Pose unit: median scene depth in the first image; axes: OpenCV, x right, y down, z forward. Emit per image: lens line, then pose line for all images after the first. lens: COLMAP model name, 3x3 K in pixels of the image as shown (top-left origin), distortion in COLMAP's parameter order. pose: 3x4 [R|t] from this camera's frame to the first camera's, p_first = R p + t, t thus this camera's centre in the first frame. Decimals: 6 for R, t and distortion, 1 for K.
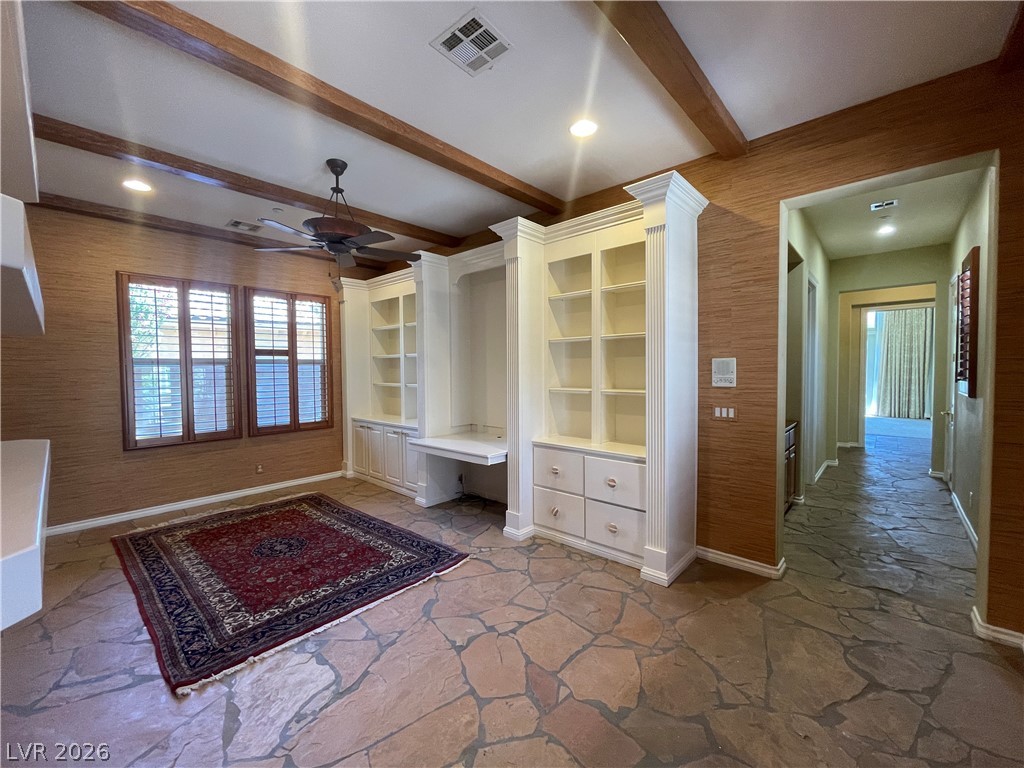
lens RADIAL K [[413.3, 0, 512.6], [0, 413.3, 381.0], [0, 0, 1]] dist [0.000336, 0.000011]
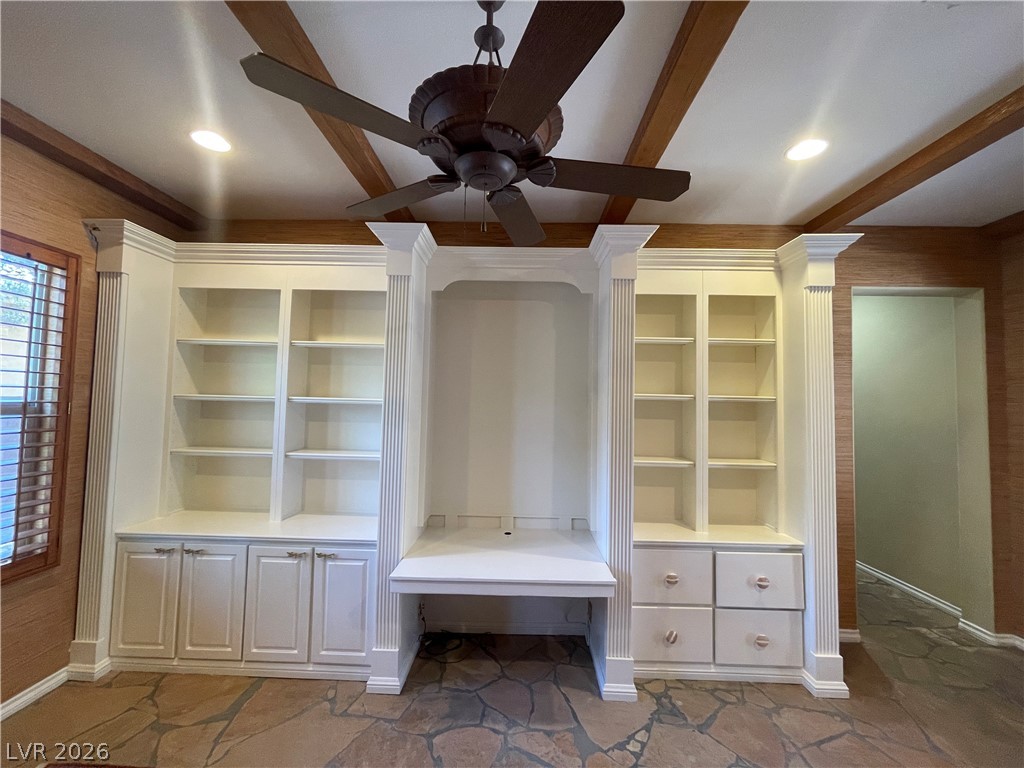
lens RADIAL K [[414.0, 0, 513.1], [0, 414.0, 383.1], [0, 0, 1]] dist [0.000376, 0.000469]
pose [[0.753839, 0.053171, 0.654905, -0.586369], [-0.007702, 0.997367, -0.072110, -0.069330], [-0.657015, 0.049315, 0.752263, 0.601077]]
